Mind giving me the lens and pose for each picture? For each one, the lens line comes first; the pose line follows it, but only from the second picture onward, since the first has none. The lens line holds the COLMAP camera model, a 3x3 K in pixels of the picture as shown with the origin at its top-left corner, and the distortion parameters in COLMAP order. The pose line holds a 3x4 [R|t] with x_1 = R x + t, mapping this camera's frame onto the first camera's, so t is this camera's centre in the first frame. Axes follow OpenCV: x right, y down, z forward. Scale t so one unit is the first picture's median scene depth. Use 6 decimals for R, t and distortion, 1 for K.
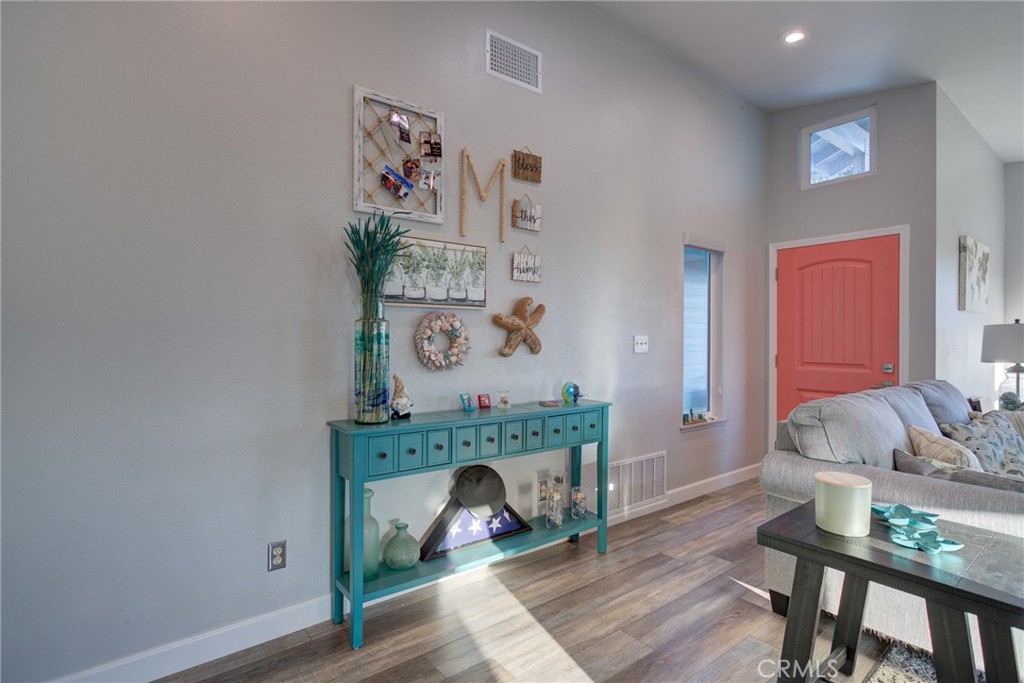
lens RADIAL K [[503.9, 0, 512.2], [0, 503.9, 340.0], [0, 0, 1]] dist [-0.002455, 0.003553]
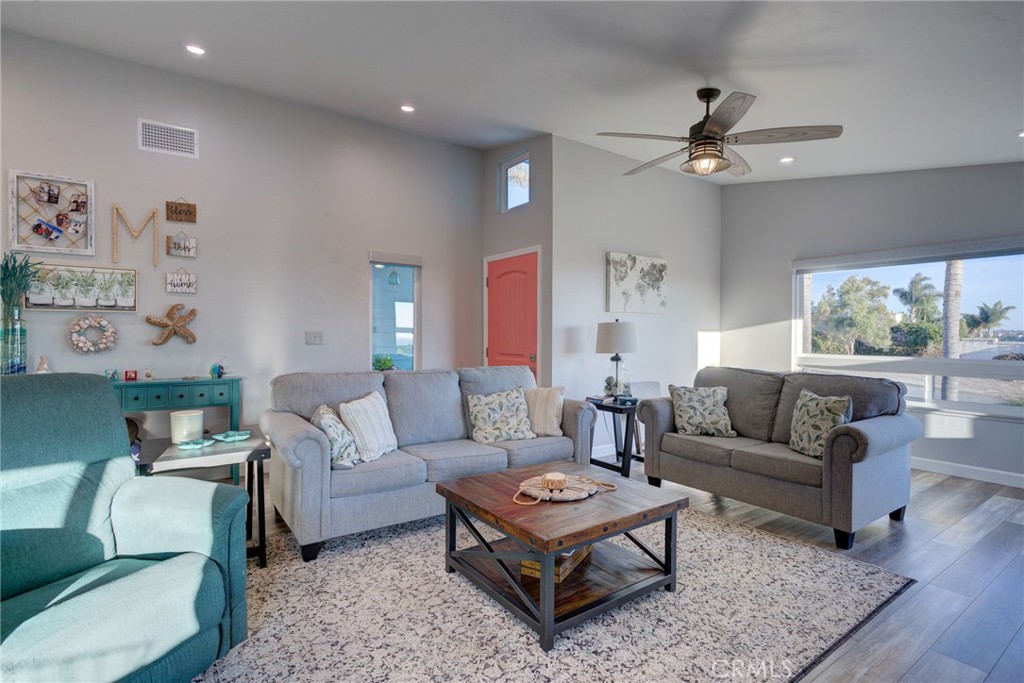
lens RADIAL K [[503.9, 0, 512.7], [0, 503.9, 340.3], [0, 0, 1]] dist [-0.002455, 0.003553]
pose [[0.998483, 0.003916, -0.054919, 1.149606], [-0.003469, 0.999960, 0.008224, 0.003930], [0.054949, -0.008021, 0.998457, -0.408675]]
